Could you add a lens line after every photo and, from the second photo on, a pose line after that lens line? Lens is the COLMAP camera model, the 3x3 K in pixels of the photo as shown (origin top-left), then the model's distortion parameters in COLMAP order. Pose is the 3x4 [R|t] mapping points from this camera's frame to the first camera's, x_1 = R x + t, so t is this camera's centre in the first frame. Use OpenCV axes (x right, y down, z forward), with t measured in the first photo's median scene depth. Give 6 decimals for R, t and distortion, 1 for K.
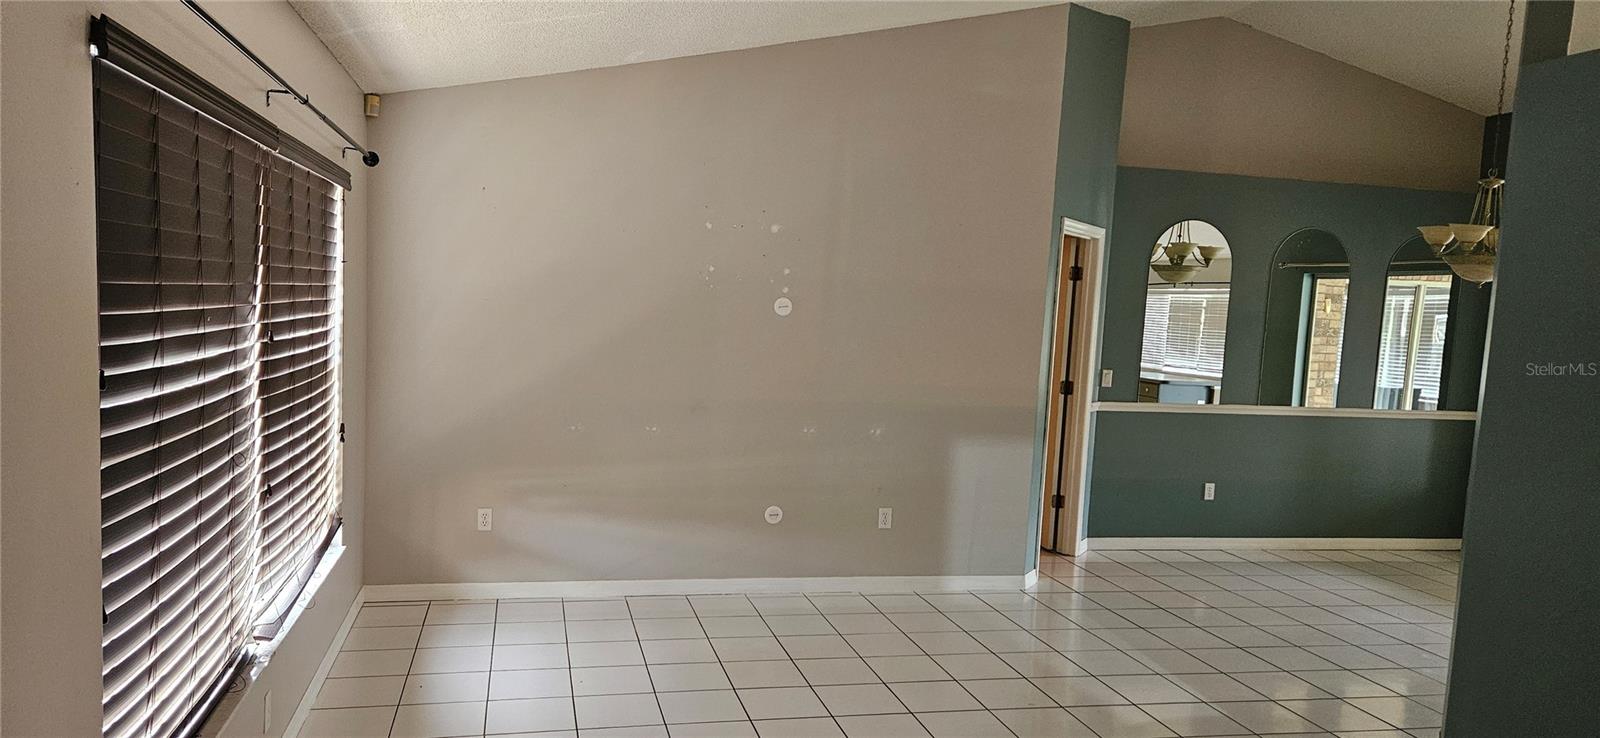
lens RADIAL K [[1067.2, 0, 783.2], [0, 1067.2, 394.1], [0, 0, 1]] dist [0.061848, -0.056300]
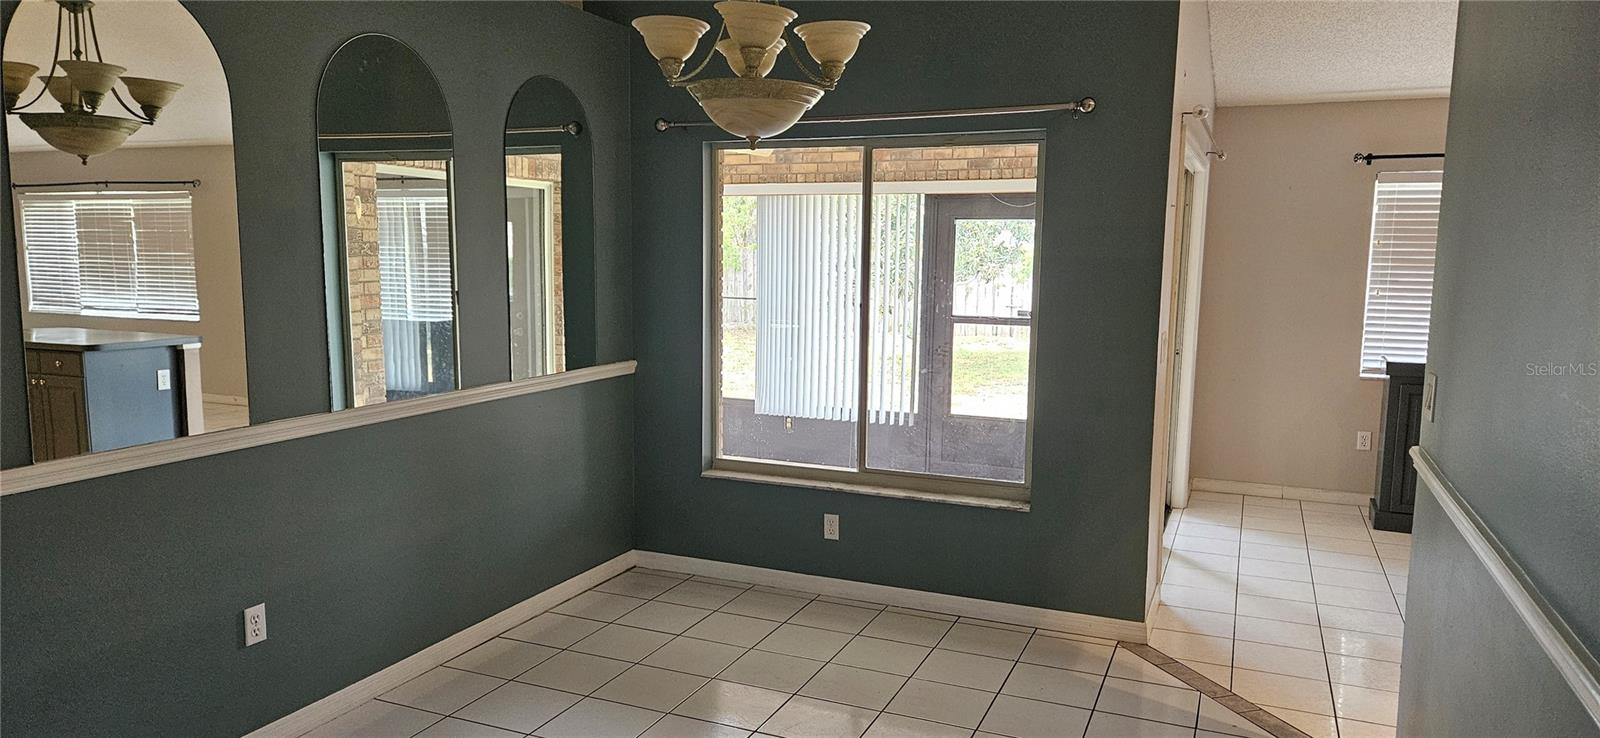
lens RADIAL K [[1067.2, 0, 783.2], [0, 1067.2, 394.1], [0, 0, 1]] dist [0.061848, -0.056300]
pose [[0.607506, -0.150231, 0.779979, 0.146510], [0.090313, 0.988648, 0.120080, -0.026439], [-0.789164, -0.002507, 0.614178, 0.416360]]
